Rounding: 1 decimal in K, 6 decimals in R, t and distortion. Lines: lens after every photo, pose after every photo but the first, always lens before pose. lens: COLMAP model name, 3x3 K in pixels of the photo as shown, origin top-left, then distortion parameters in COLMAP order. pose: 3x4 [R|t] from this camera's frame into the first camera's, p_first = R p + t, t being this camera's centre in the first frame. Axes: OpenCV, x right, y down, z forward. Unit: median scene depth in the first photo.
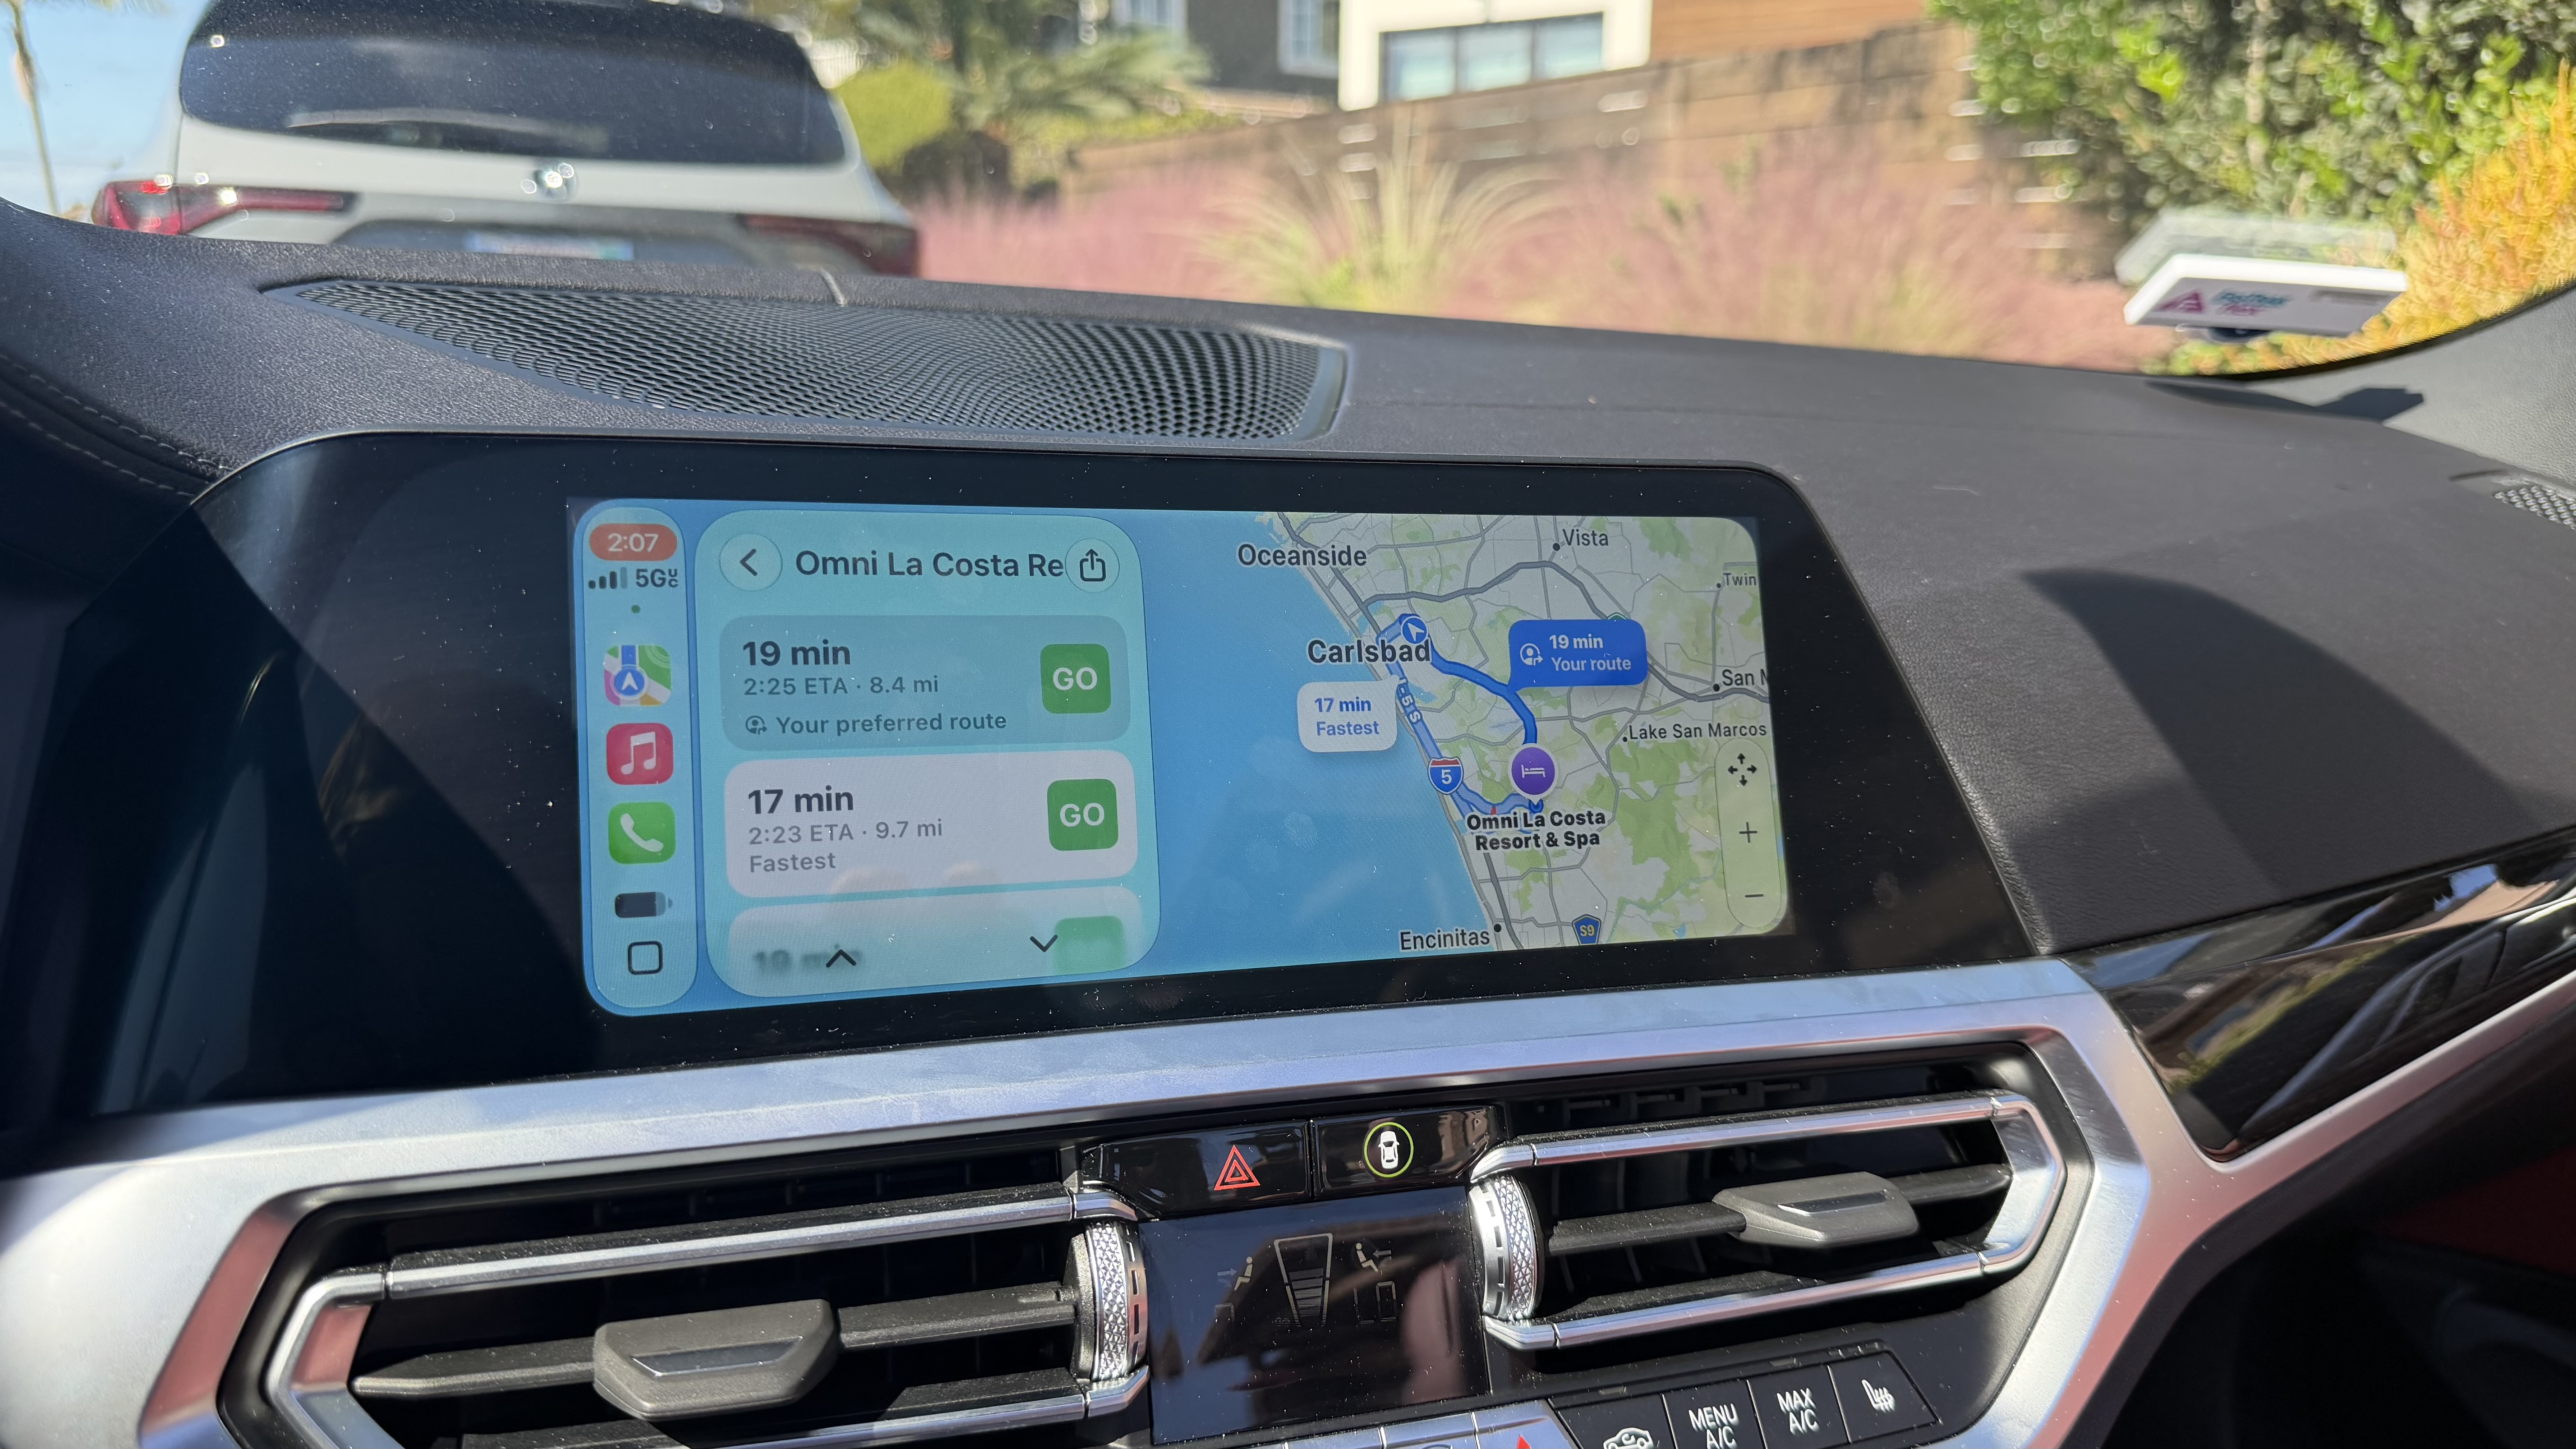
lens RADIAL K [[1863.2, 0, 1282.2], [0, 1863.2, 718.4], [0, 0, 1]] dist [-0.005537, -0.015394]
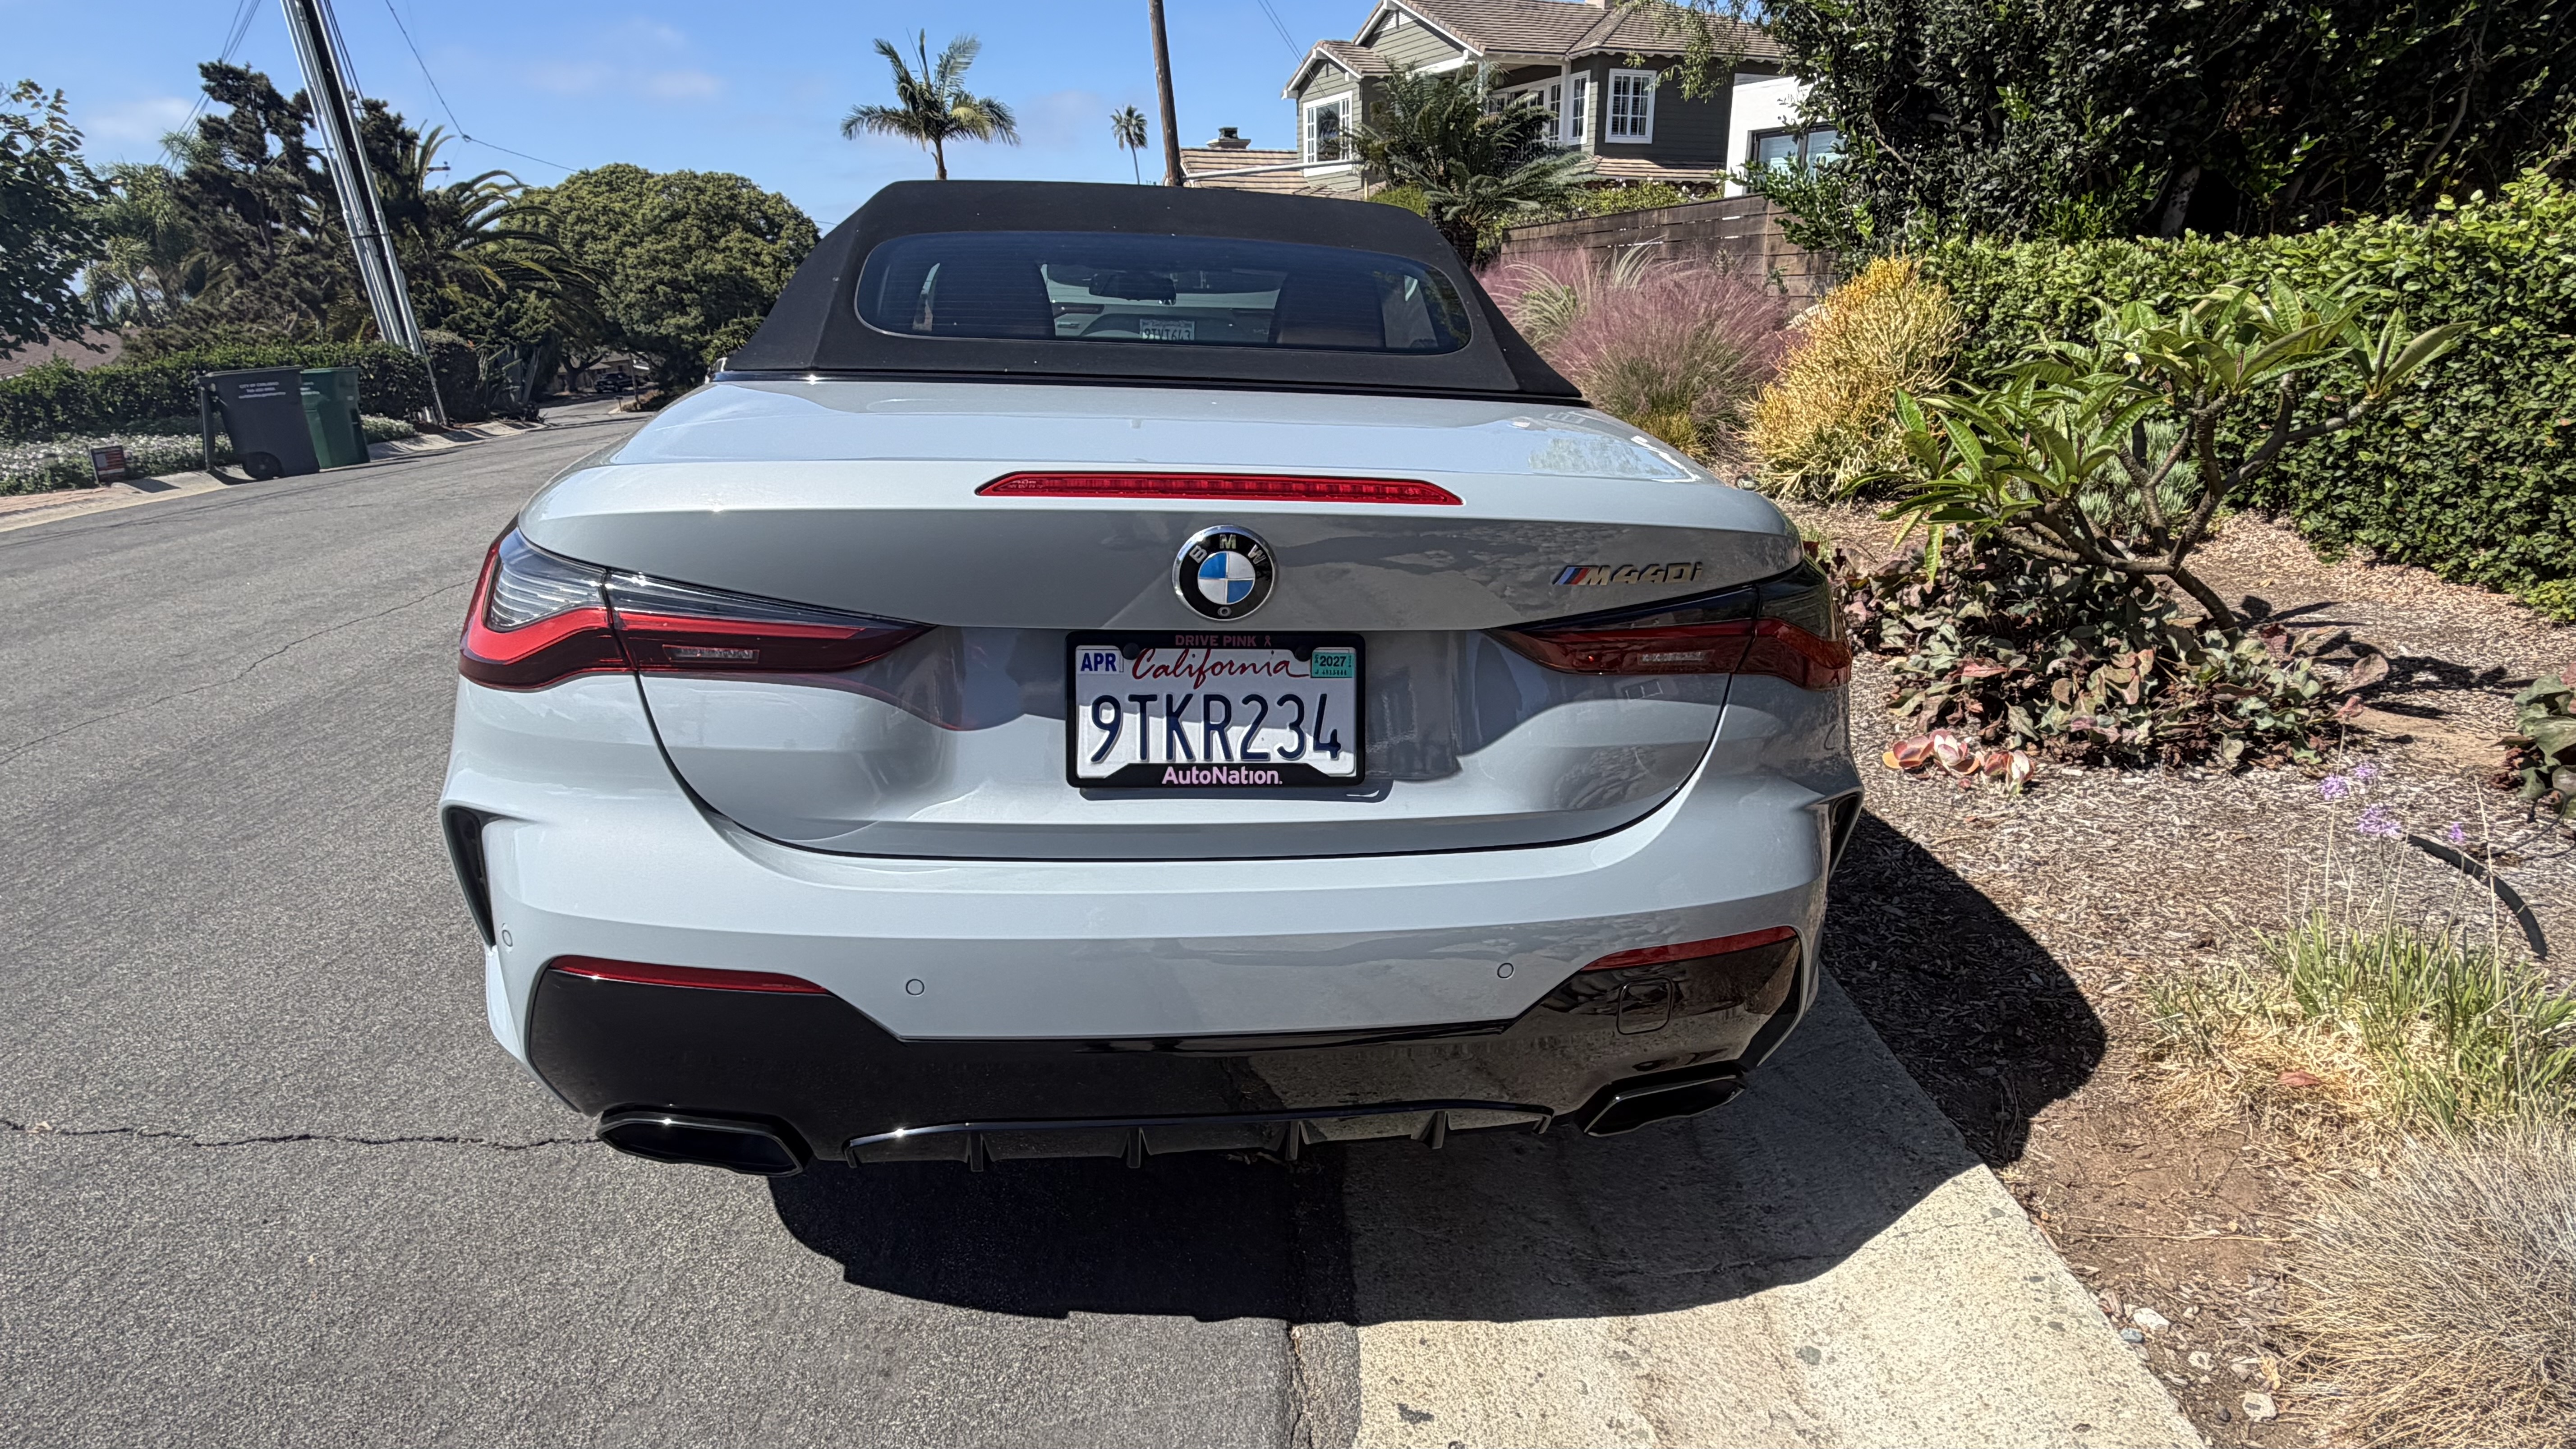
lens RADIAL K [[1387.9, 0, 1289.8], [0, 1387.9, 723.9], [0, 0, 1]] dist [-0.004173, -0.000591]
pose [[0.943301, 0.075811, -0.323167, 4.352355], [-0.051163, 0.995142, 0.084107, 1.282846], [0.327973, -0.062804, 0.942597, -8.239626]]
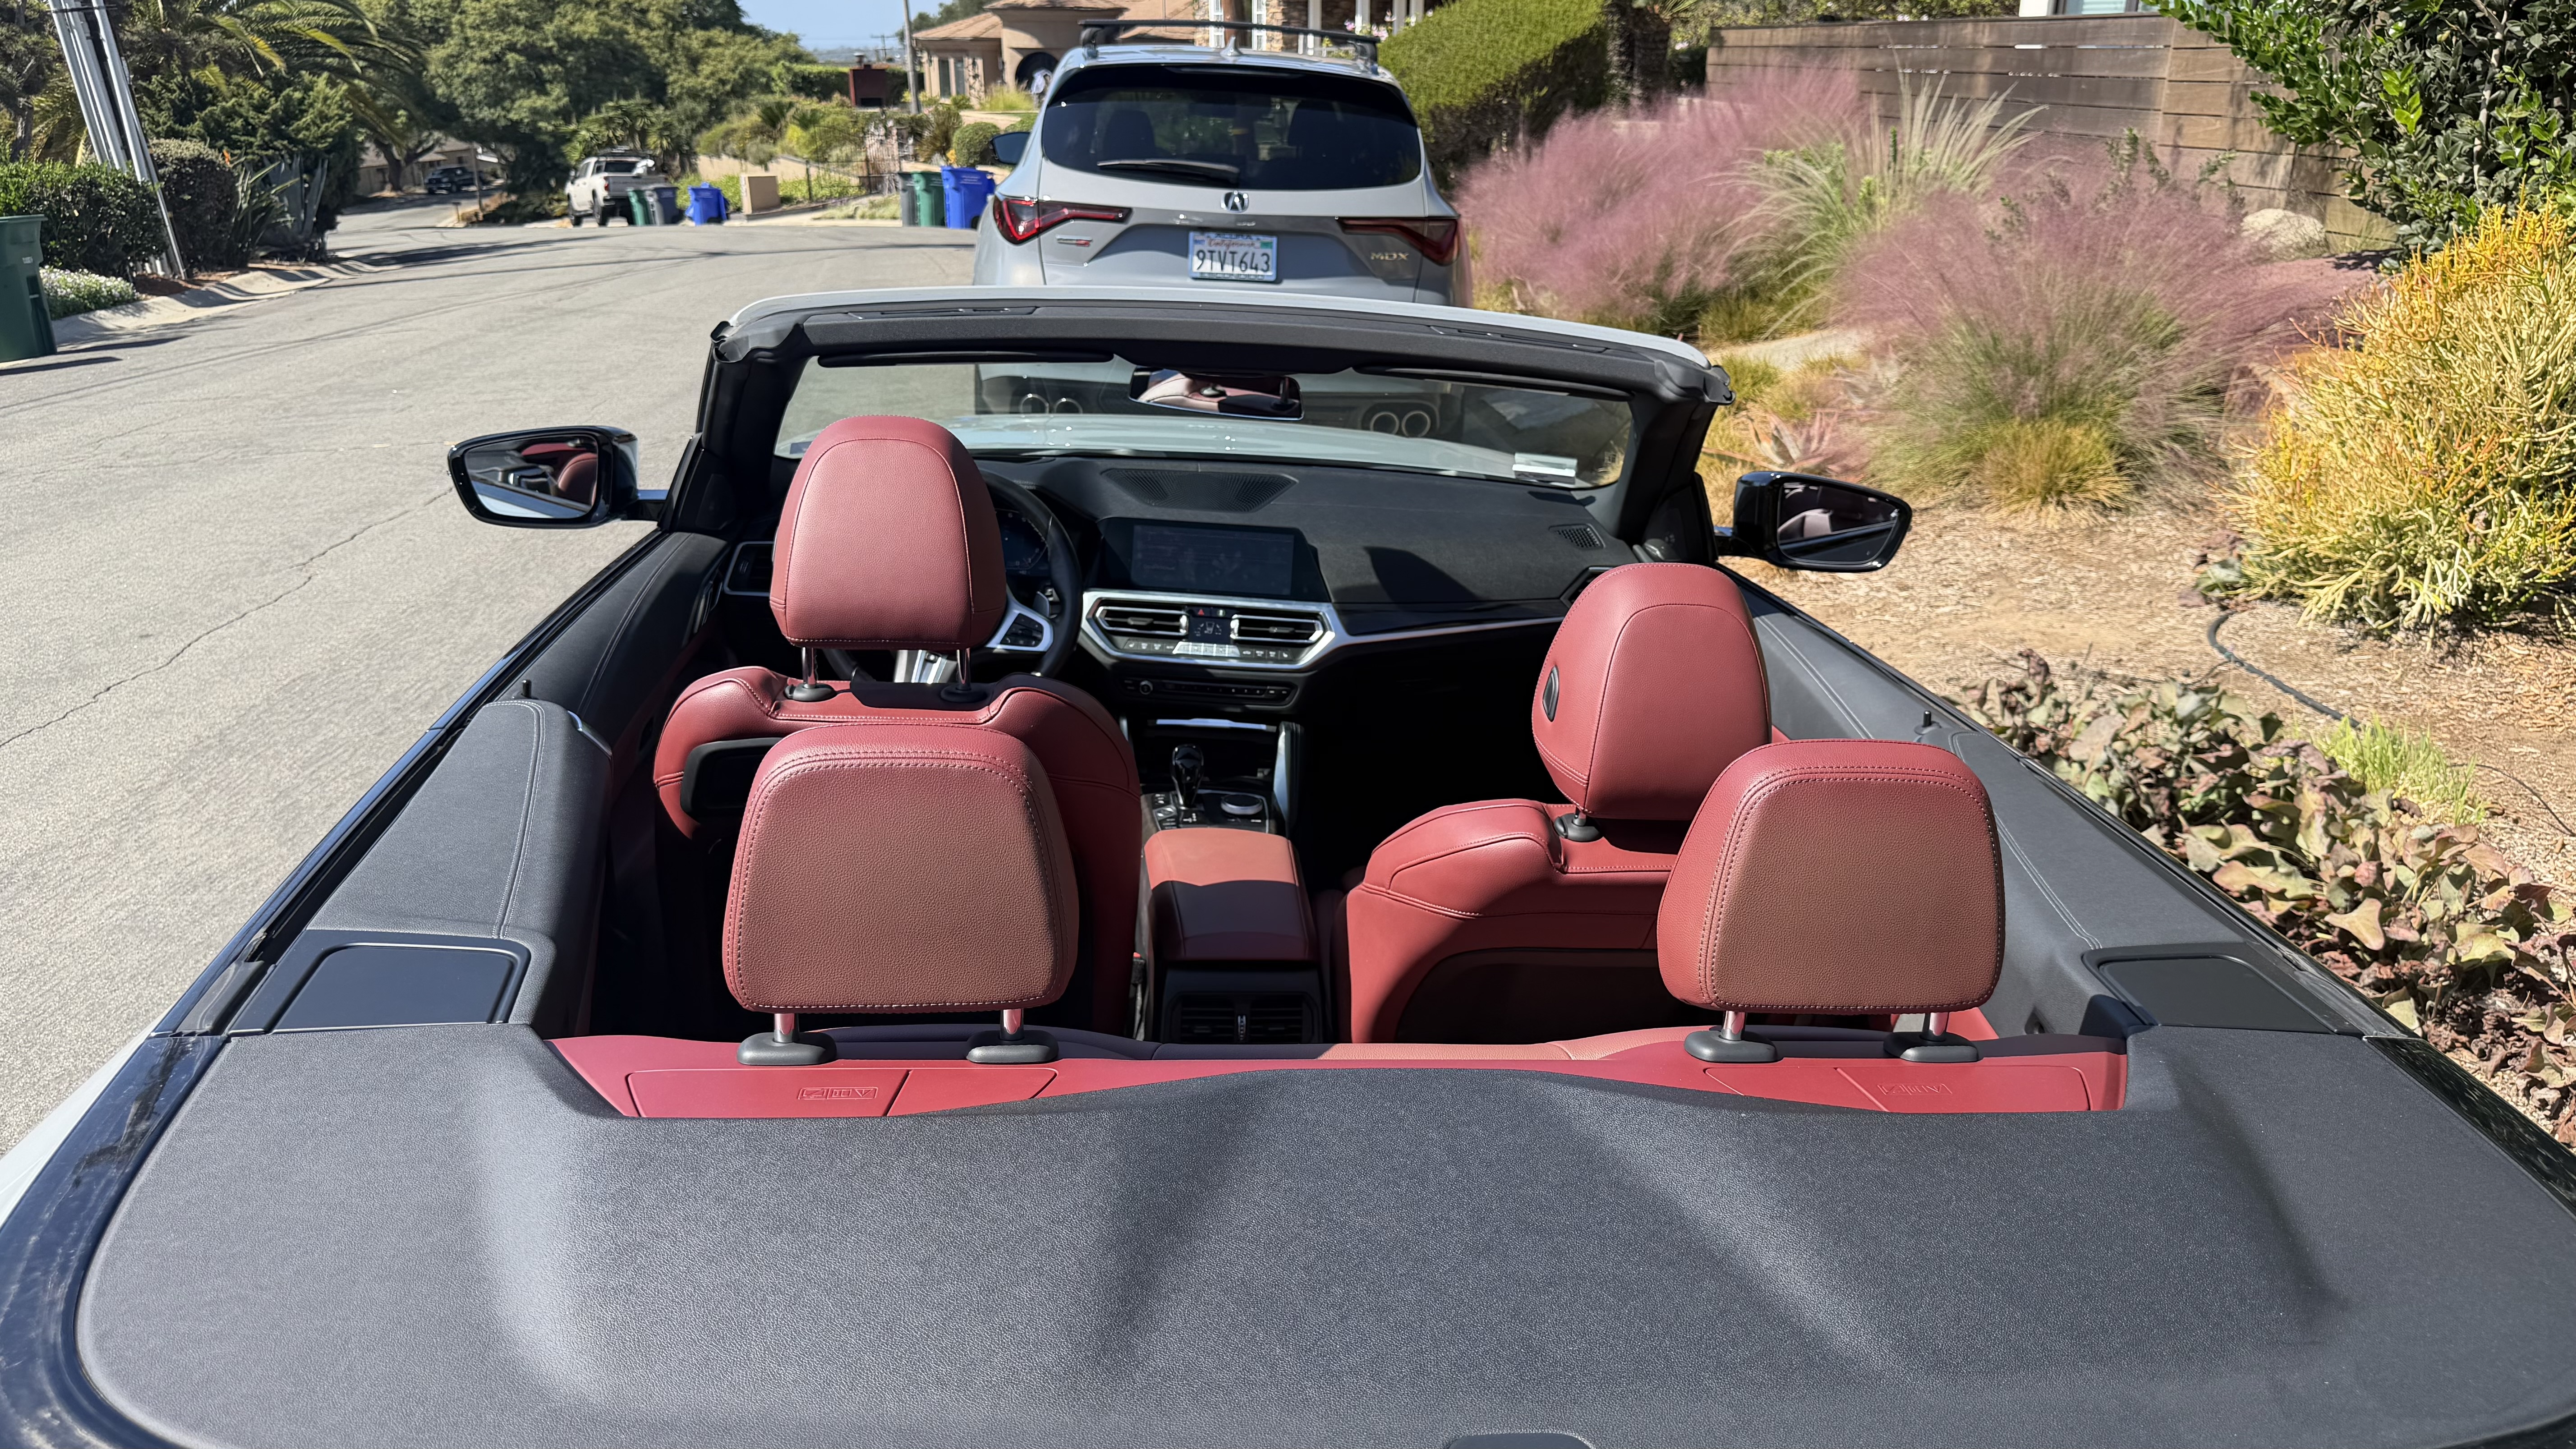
lens RADIAL K [[1863.2, 0, 1287.8], [0, 1863.2, 723.9], [0, 0, 1]] dist [-0.005537, -0.015394]
pose [[0.929651, 0.117445, -0.349221, 2.765751], [-0.077724, 0.989018, 0.125706, -0.291511], [0.360149, -0.089720, 0.928570, -5.582603]]
